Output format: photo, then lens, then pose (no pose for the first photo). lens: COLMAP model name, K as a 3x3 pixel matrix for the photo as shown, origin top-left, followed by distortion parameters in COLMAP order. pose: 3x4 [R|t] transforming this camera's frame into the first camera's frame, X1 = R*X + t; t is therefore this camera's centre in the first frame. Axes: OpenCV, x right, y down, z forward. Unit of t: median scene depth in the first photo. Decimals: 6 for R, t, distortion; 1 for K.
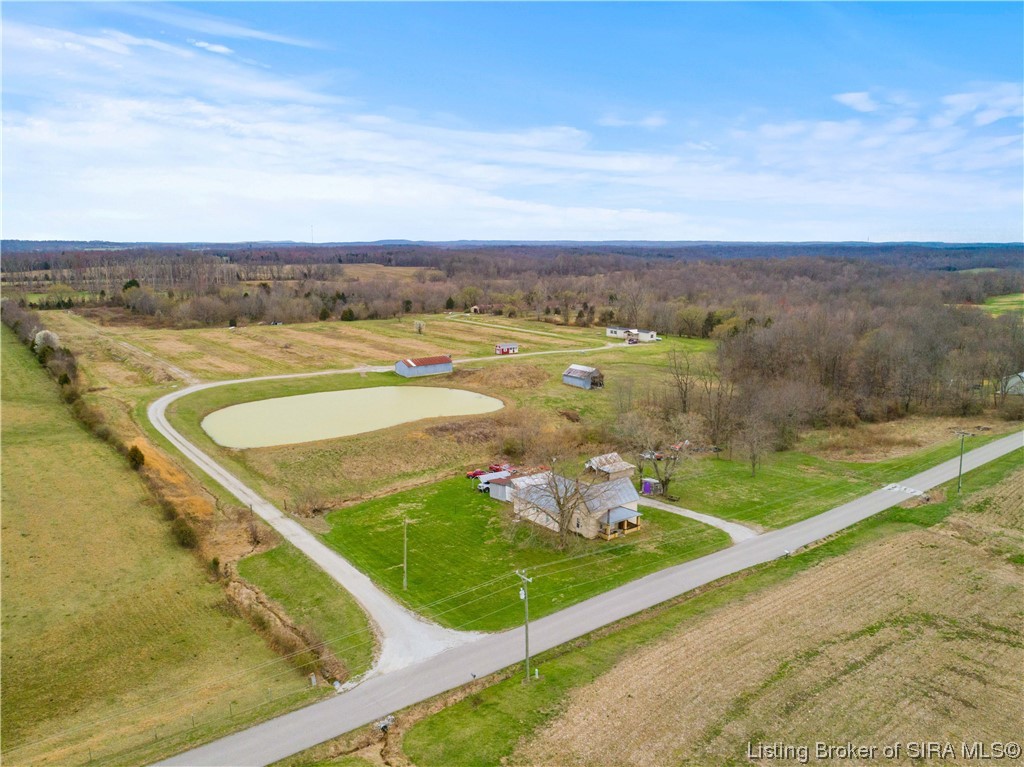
lens RADIAL K [[773.4, 0, 512.1], [0, 773.4, 384.8], [0, 0, 1]] dist [-0.022268, 0.011840]
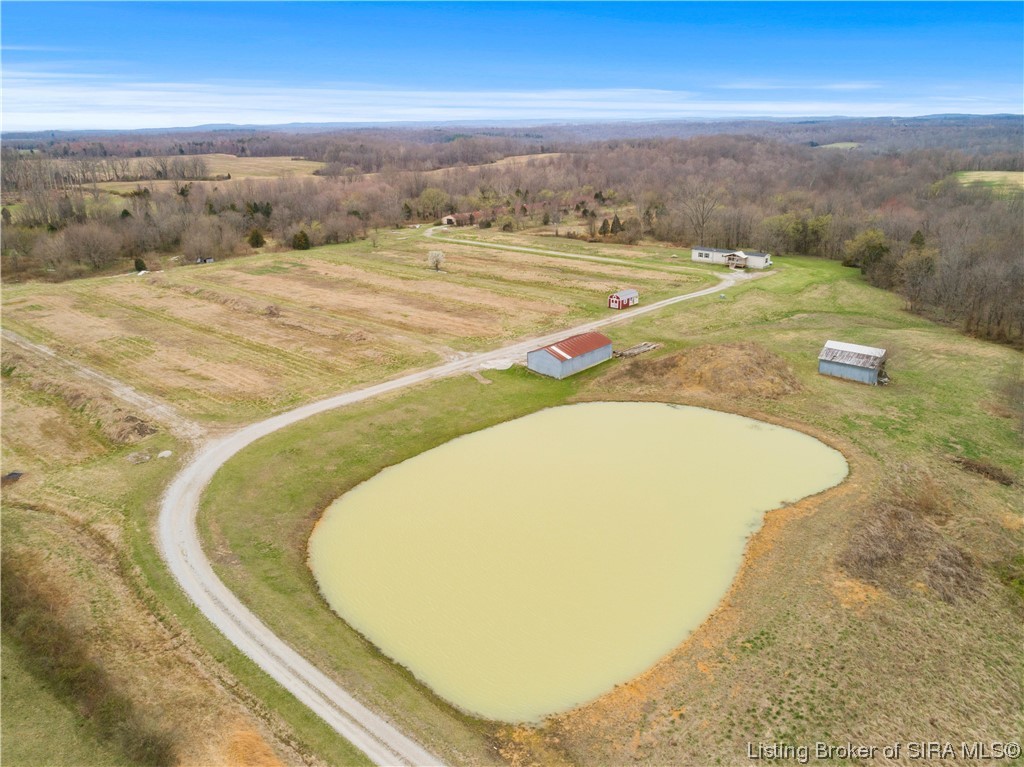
lens RADIAL K [[773.4, 0, 512.1], [0, 773.4, 384.8], [0, 0, 1]] dist [-0.022268, 0.011840]
pose [[0.979698, -0.079320, 0.184123, -0.182829], [0.051806, 0.987373, 0.149704, -0.062069], [-0.193672, -0.137126, 0.971436, 0.285162]]
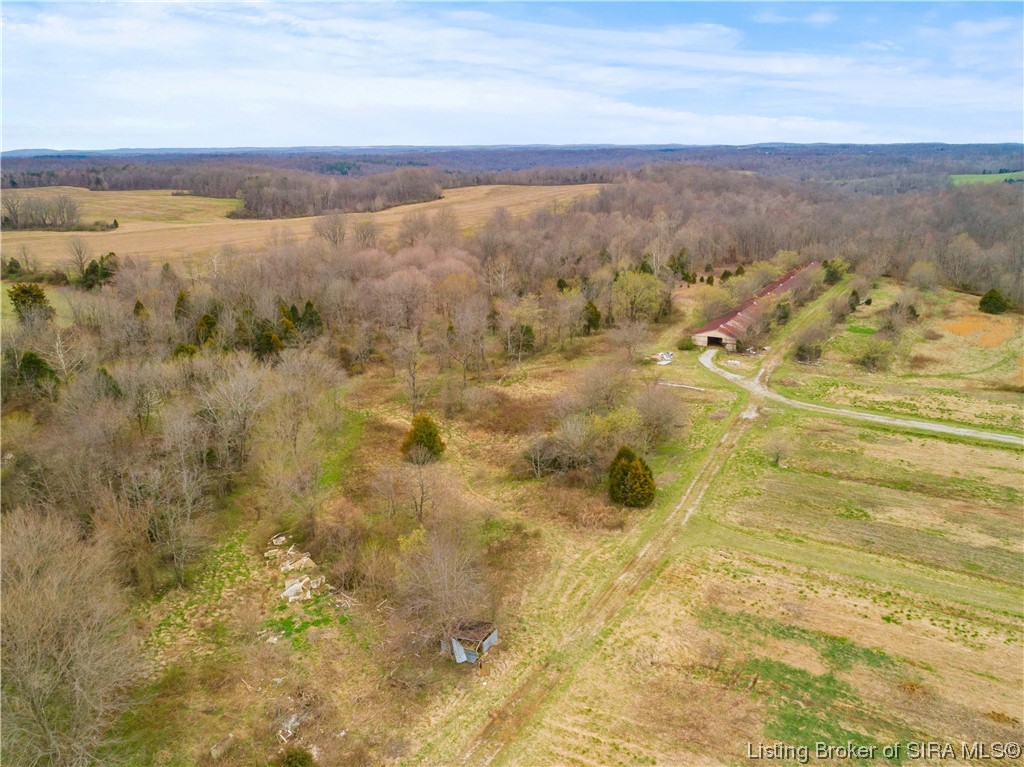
lens RADIAL K [[773.4, 0, 512.1], [0, 773.4, 384.8], [0, 0, 1]] dist [-0.022268, 0.011840]
pose [[0.923581, -0.121093, 0.363779, -0.376770], [0.078328, 0.988395, 0.130150, -0.174402], [-0.375318, -0.091710, 0.922348, 0.872298]]
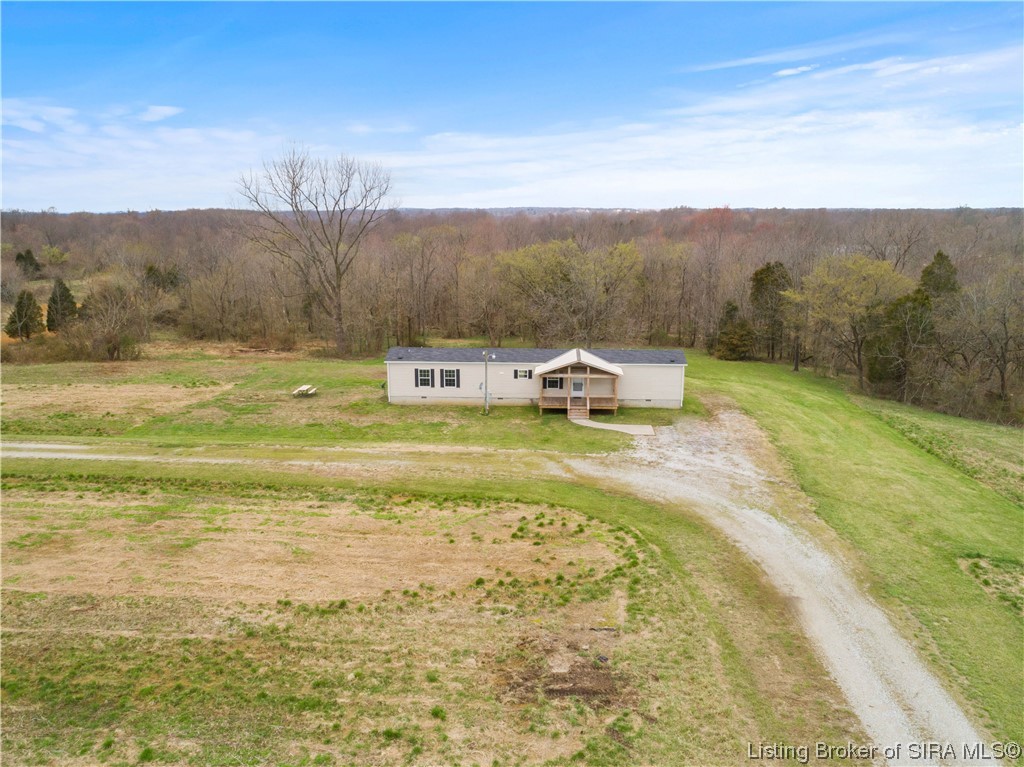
lens RADIAL K [[773.4, 0, 512.1], [0, 773.4, 384.8], [0, 0, 1]] dist [-0.022268, 0.011840]
pose [[0.671436, -0.167823, 0.721810, 0.006618], [0.141225, 0.985147, 0.097681, -0.077740], [-0.727482, 0.036351, 0.685163, 0.809003]]
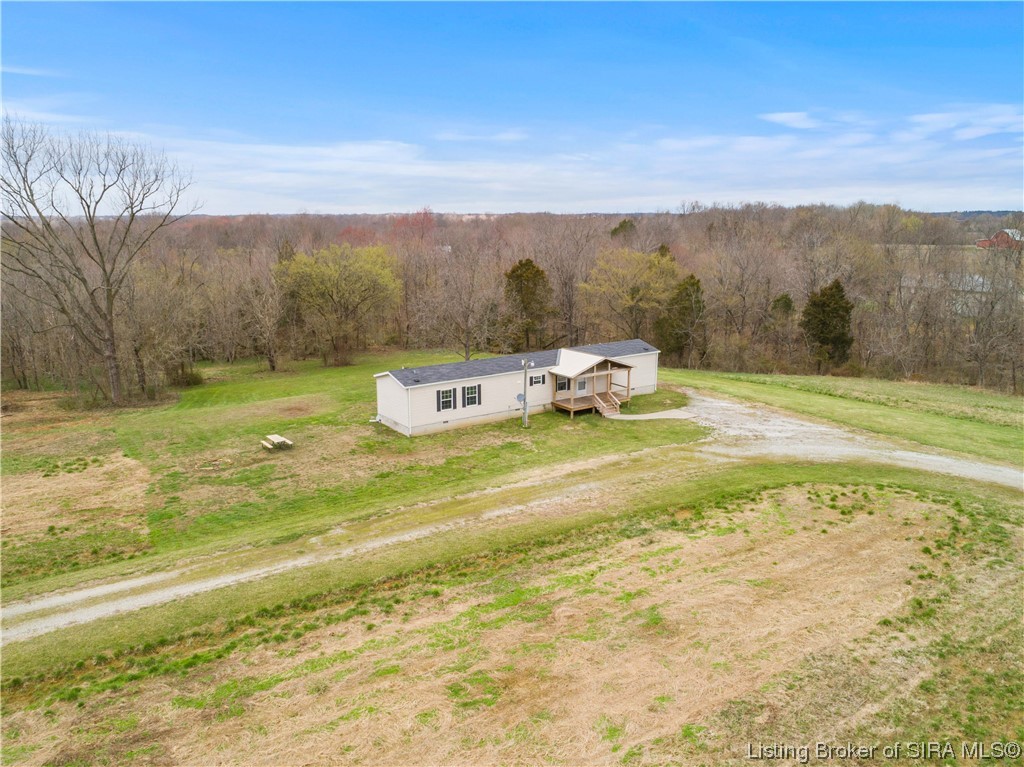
lens RADIAL K [[773.4, 0, 512.1], [0, 773.4, 384.8], [0, 0, 1]] dist [-0.022268, 0.011840]
pose [[0.058986, -0.216016, 0.974606, -0.027874], [0.188397, 0.961171, 0.201636, -0.096387], [-0.980320, 0.171719, 0.097392, 0.916886]]
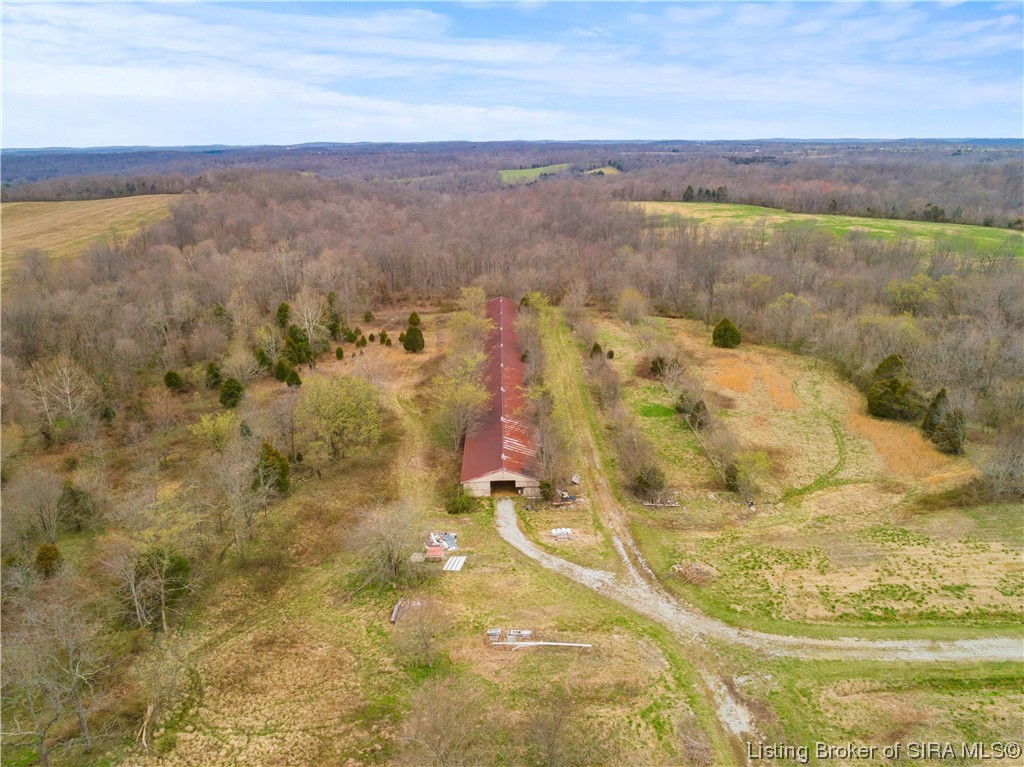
lens RADIAL K [[773.4, 0, 512.1], [0, 773.4, 384.8], [0, 0, 1]] dist [-0.022268, 0.011840]
pose [[0.586909, -0.252906, 0.769140, -0.288262], [0.161769, 0.967437, 0.194668, -0.225292], [-0.793328, 0.010171, 0.608710, 1.106095]]
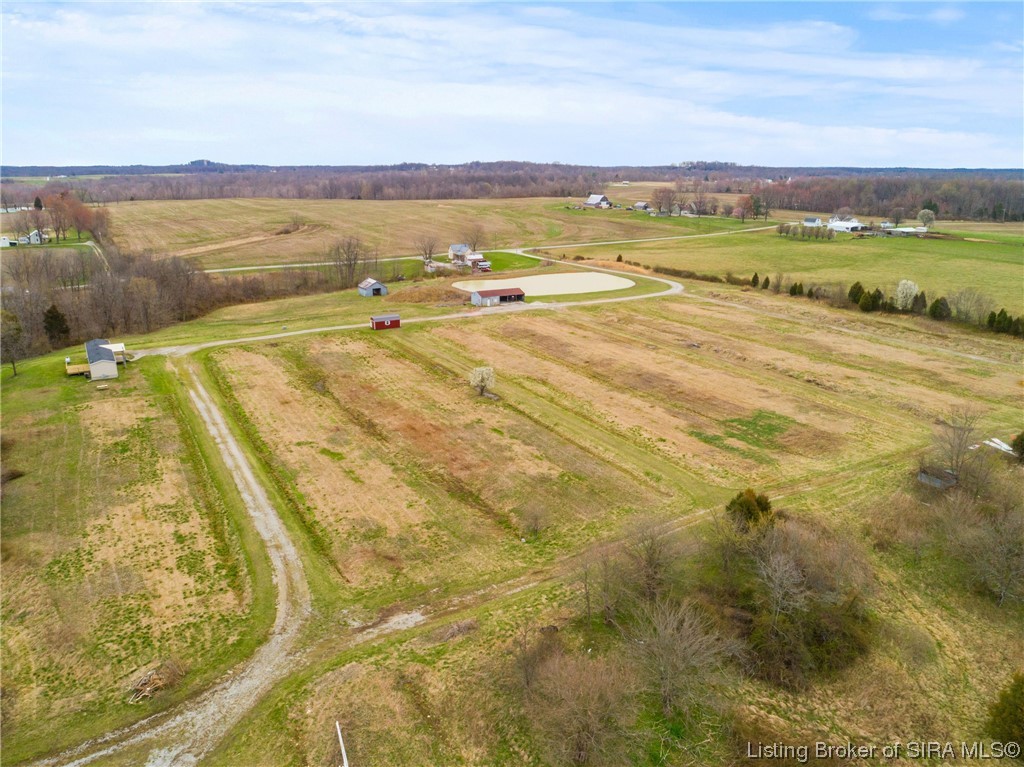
lens RADIAL K [[773.4, 0, 512.1], [0, 773.4, 384.8], [0, 0, 1]] dist [-0.022268, 0.011840]
pose [[-0.989896, -0.042074, 0.135406, -0.190266], [0.022836, 0.895191, 0.445098, -0.262004], [-0.139941, 0.443693, -0.885185, 1.342461]]
